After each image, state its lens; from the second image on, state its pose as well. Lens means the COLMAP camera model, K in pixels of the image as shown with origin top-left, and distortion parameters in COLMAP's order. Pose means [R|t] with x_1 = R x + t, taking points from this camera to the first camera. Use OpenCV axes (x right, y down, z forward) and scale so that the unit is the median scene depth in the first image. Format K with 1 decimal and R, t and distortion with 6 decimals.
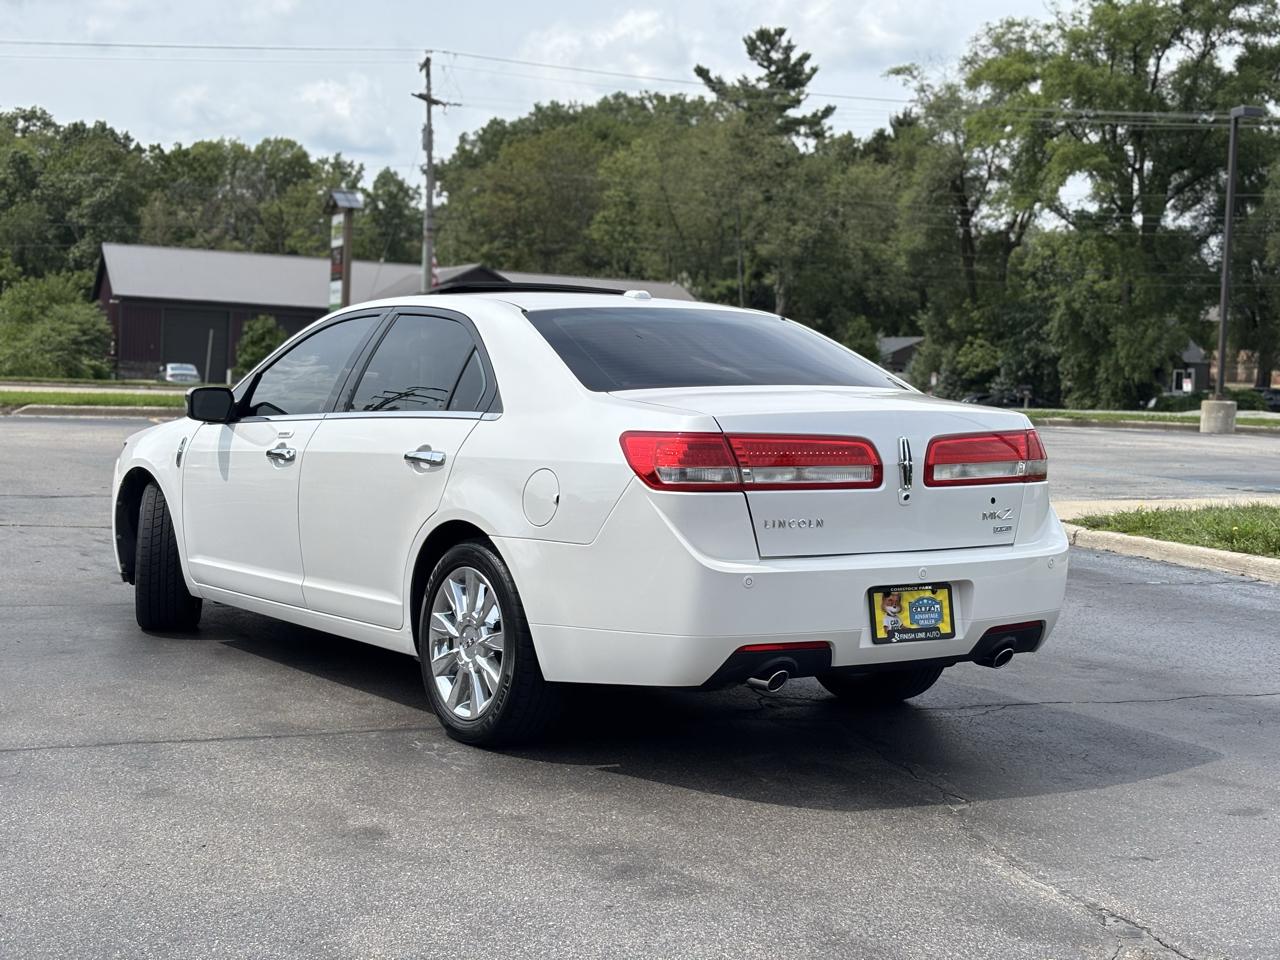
lens RADIAL K [[1911.0, 0, 631.6], [0, 1911.0, 526.4], [0, 0, 1]] dist [0.059241, 0.000000]
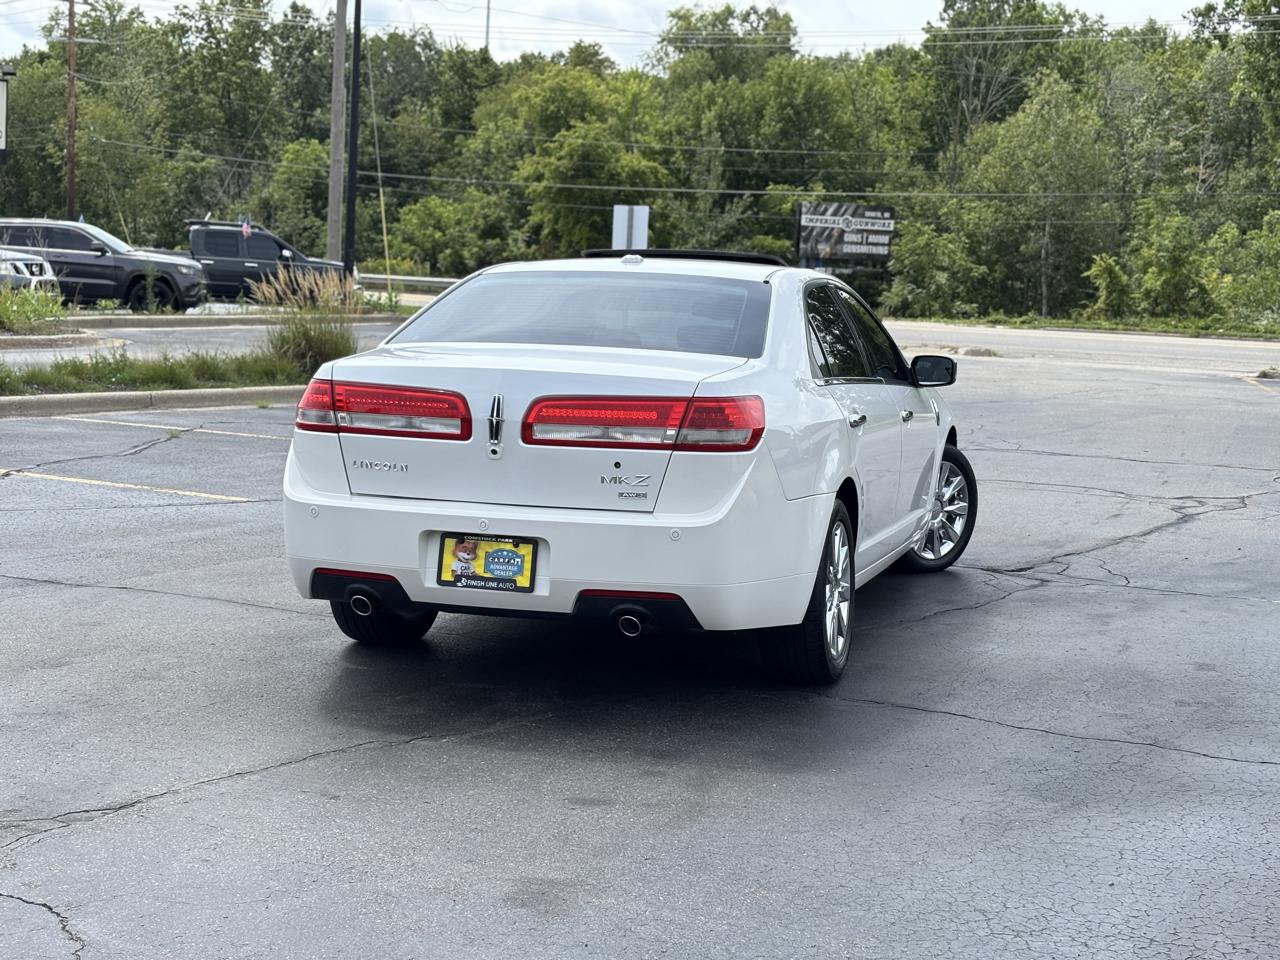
lens RADIAL K [[1911.0, 0, 639.7], [0, 1911.0, 536.4], [0, 0, 1]] dist [0.059241, 0.000000]
pose [[0.638403, 0.098604, -0.763360, 0.986384], [-0.082959, 0.994798, 0.059120, -0.037221], [0.765219, 0.025585, 0.643262, 0.385953]]
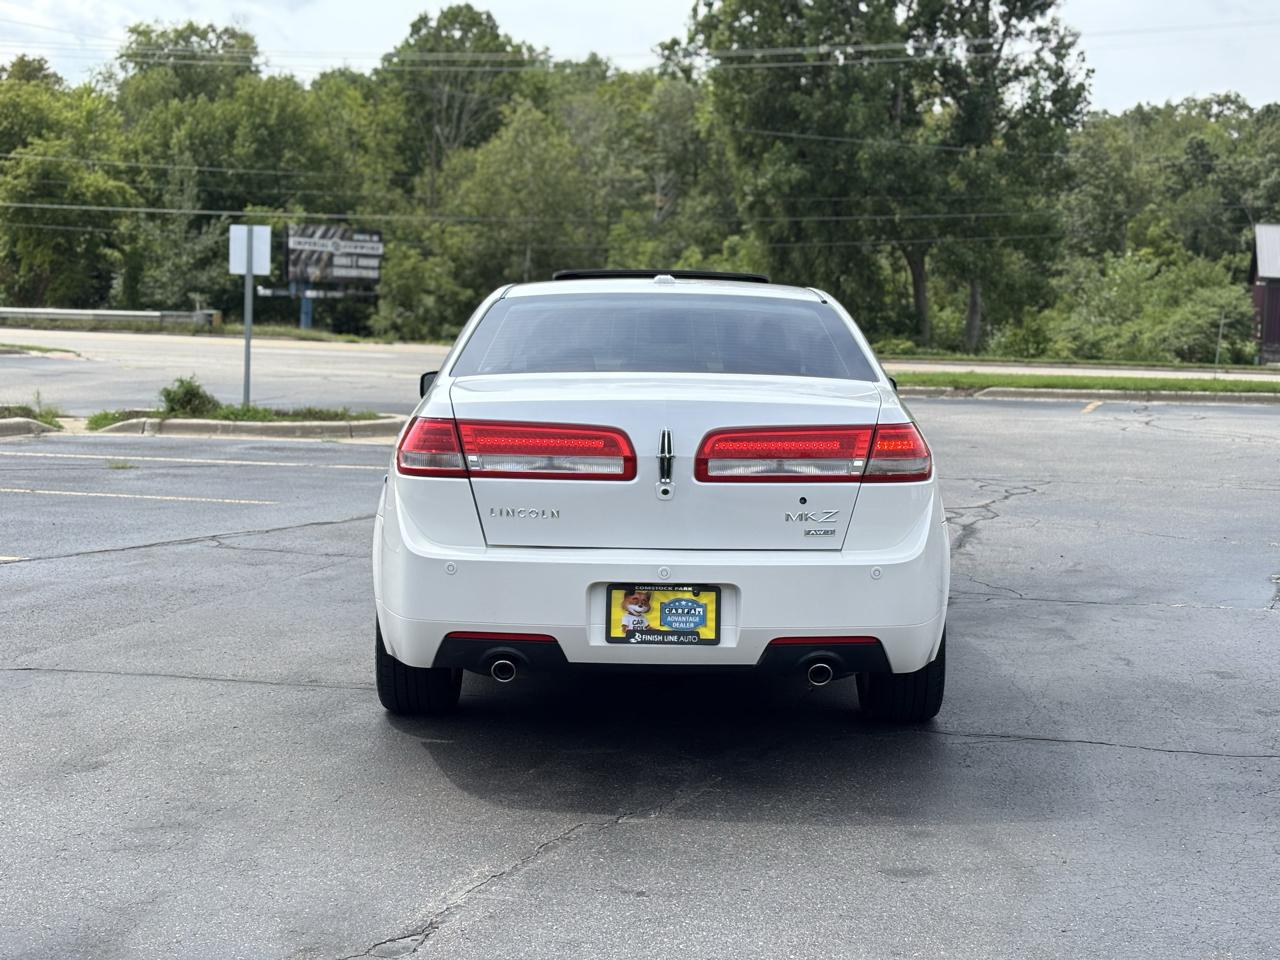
lens RADIAL K [[1911.0, 0, 663.1], [0, 1911.0, 517.0], [0, 0, 1]] dist [0.059241, 0.000000]
pose [[0.836124, 0.049387, -0.546312, 0.653104], [-0.047250, 0.998721, 0.017970, -0.019496], [0.546501, 0.010788, 0.837389, 0.205624]]
